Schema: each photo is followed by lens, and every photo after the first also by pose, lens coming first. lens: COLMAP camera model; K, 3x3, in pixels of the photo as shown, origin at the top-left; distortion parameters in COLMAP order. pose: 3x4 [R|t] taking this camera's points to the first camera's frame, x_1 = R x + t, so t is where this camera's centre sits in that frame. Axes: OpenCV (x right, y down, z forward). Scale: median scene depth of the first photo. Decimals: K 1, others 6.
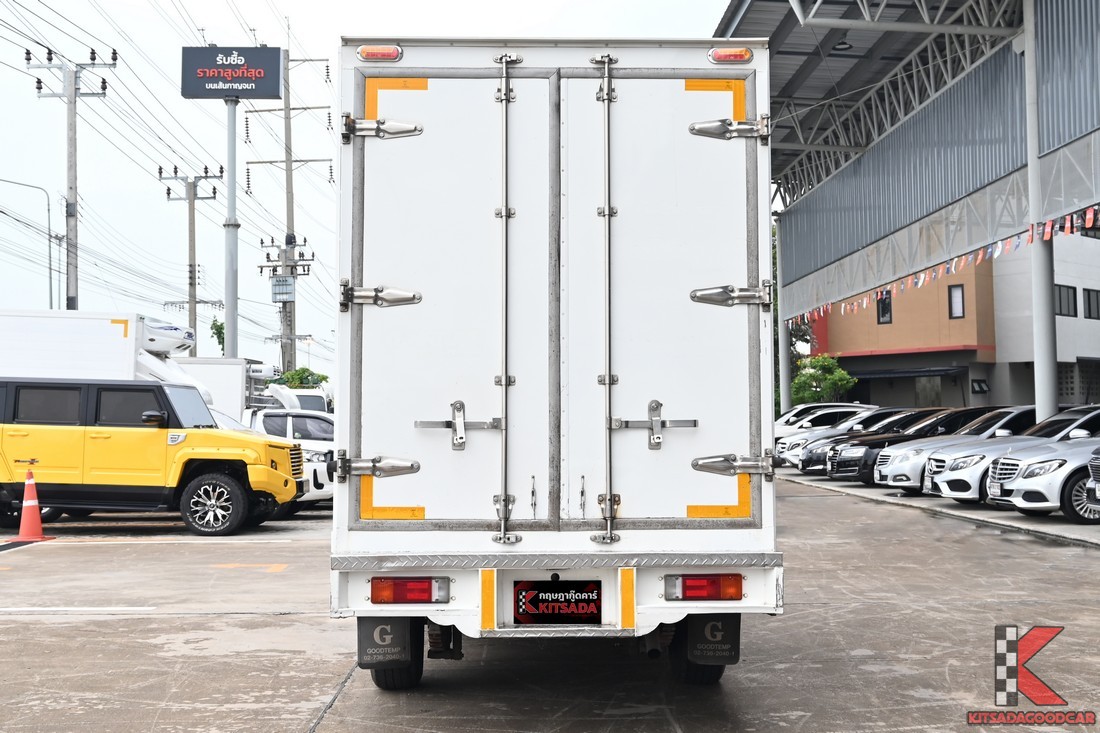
lens RADIAL K [[1357.9, 0, 550.8], [0, 1357.9, 365.8], [0, 0, 1]] dist [0.009183, 0.000000]
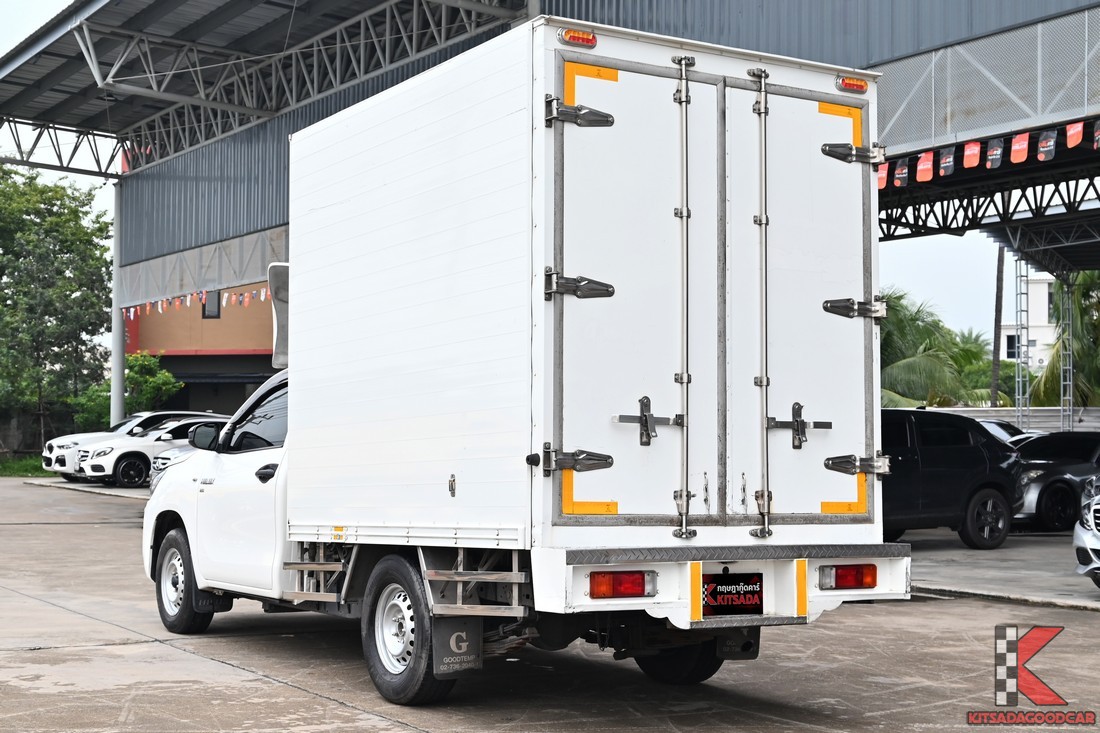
lens RADIAL K [[1689.2, 0, 550.0], [0, 1689.2, 369.3], [0, 0, 1]] dist [0.010052, 0.000000]
pose [[0.870504, 0.043003, 0.490279, -0.731598], [-0.043309, 0.999004, -0.010728, 0.021819], [-0.490252, -0.011894, 0.871499, -0.051793]]
